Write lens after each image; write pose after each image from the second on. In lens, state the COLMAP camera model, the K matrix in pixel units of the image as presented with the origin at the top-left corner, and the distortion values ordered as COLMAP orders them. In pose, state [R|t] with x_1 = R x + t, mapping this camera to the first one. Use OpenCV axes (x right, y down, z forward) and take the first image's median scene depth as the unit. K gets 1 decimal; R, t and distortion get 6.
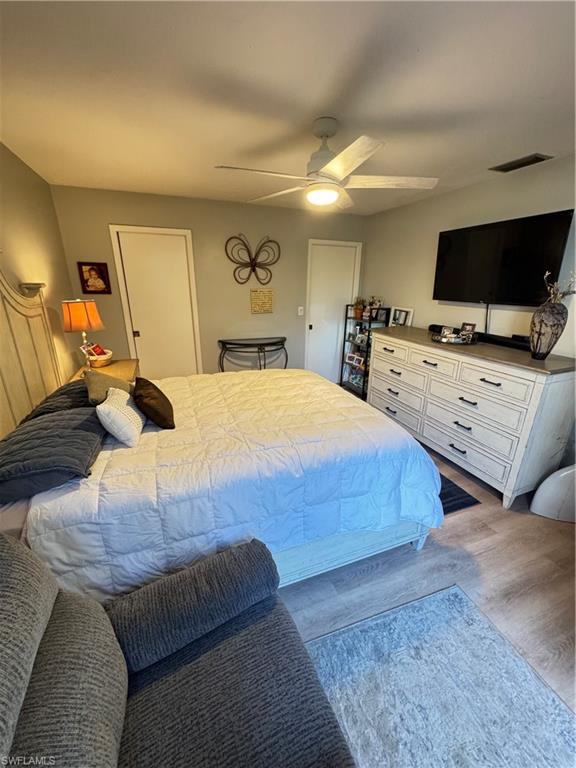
lens RADIAL K [[306.1, 0, 286.0], [0, 306.1, 386.0], [0, 0, 1]] dist [-0.001800, 0.000491]
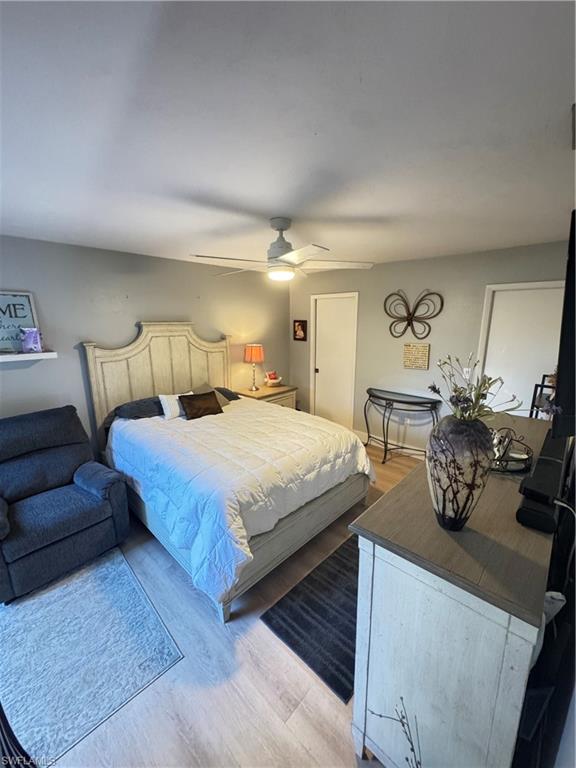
lens RADIAL K [[306.1, 0, 291.4], [0, 306.1, 386.5], [0, 0, 1]] dist [-0.001800, 0.000491]
pose [[0.432386, 0.184793, -0.882550, 1.107705], [-0.291064, 0.954983, 0.057359, -0.252602], [0.853419, 0.232077, 0.466708, 0.510742]]
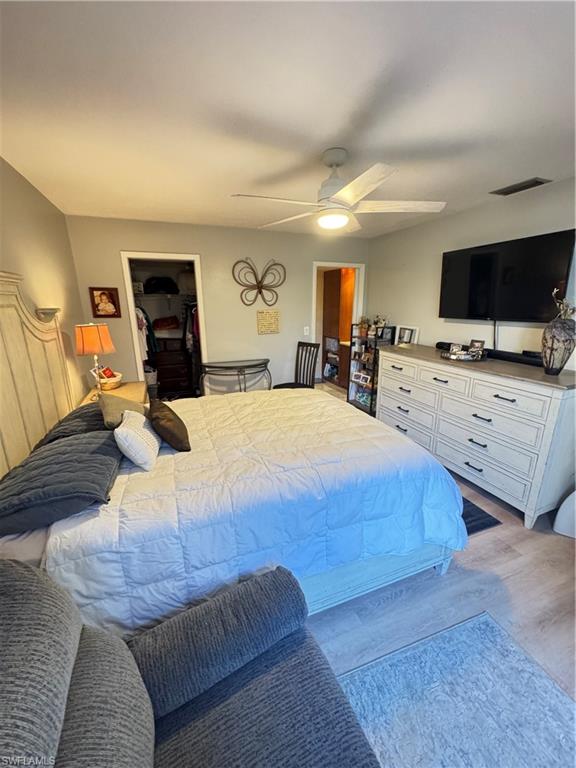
lens RADIAL K [[306.1, 0, 286.1], [0, 306.1, 386.0], [0, 0, 1]] dist [-0.001800, 0.000491]
pose [[0.999860, -0.016605, -0.001881, -0.040647], [0.016455, 0.997891, -0.062792, -0.002043], [0.002920, 0.062752, 0.998025, 0.003837]]
